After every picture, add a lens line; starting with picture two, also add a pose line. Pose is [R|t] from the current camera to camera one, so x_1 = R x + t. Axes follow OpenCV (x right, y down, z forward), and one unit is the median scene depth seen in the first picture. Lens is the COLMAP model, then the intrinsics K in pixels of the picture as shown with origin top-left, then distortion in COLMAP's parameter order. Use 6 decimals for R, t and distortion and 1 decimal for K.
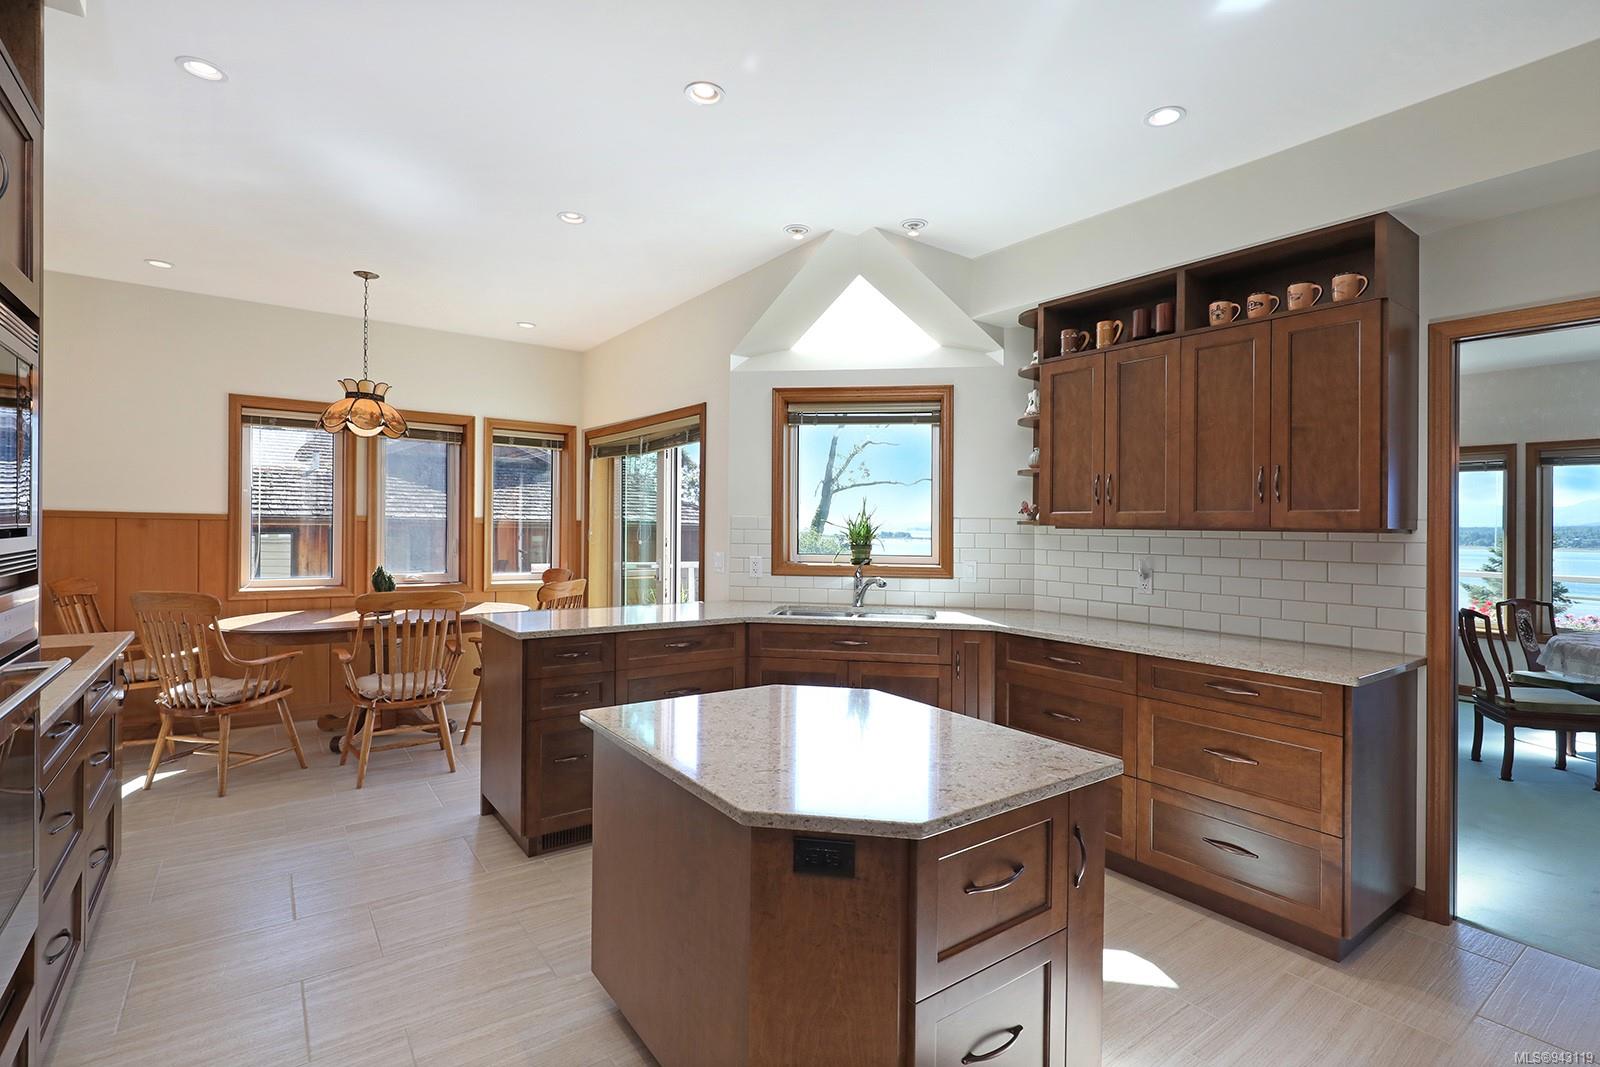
lens RADIAL K [[737.5, 0, 803.0], [0, 737.5, 528.2], [0, 0, 1]] dist [-0.001301, -0.001179]
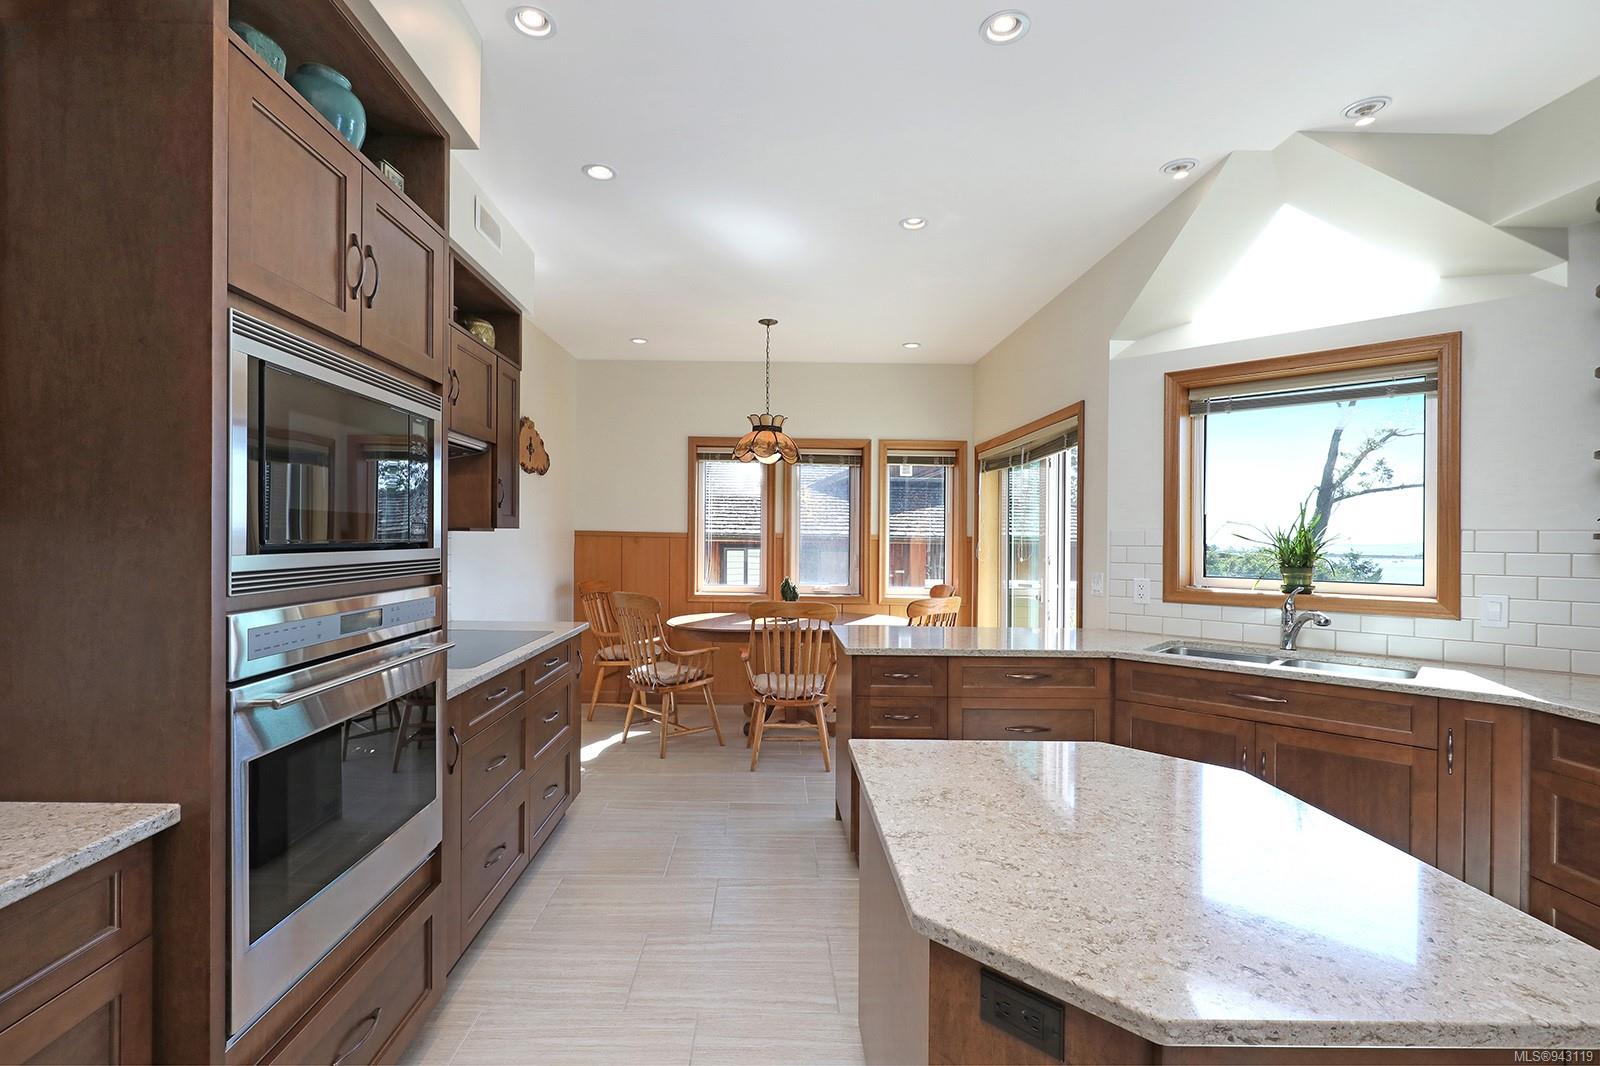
lens RADIAL K [[724.7, 0, 784.6], [0, 724.7, 544.8], [0, 0, 1]] dist [-0.001396, 0.000347]
pose [[0.816006, 0.002195, -0.578039, 0.083516], [-0.002288, 0.999997, 0.000568, 0.000850], [0.578038, 0.000859, 0.816009, 0.107088]]
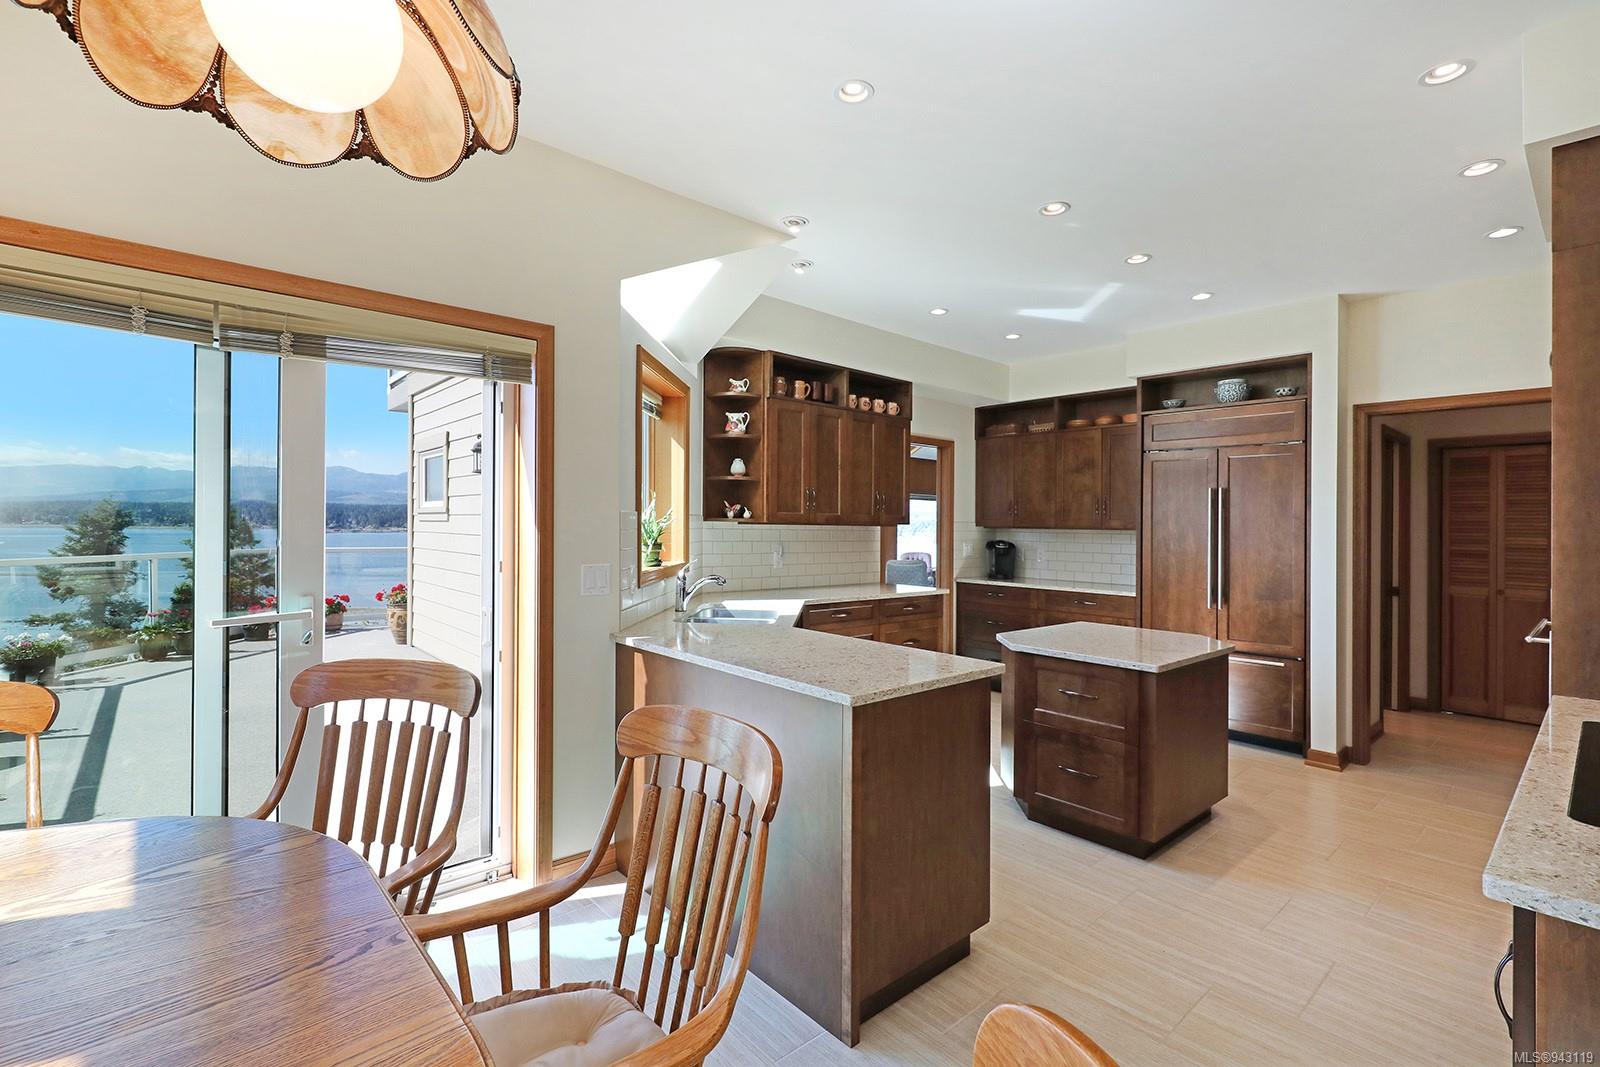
lens RADIAL K [[724.7, 0, 800.6], [0, 724.7, 521.9], [0, 0, 1]] dist [-0.001396, 0.000347]
pose [[-0.090801, -0.015285, 0.995752, -0.860498], [-0.012319, 0.999823, 0.014224, -0.021554], [-0.995793, -0.010975, -0.090974, 0.963325]]
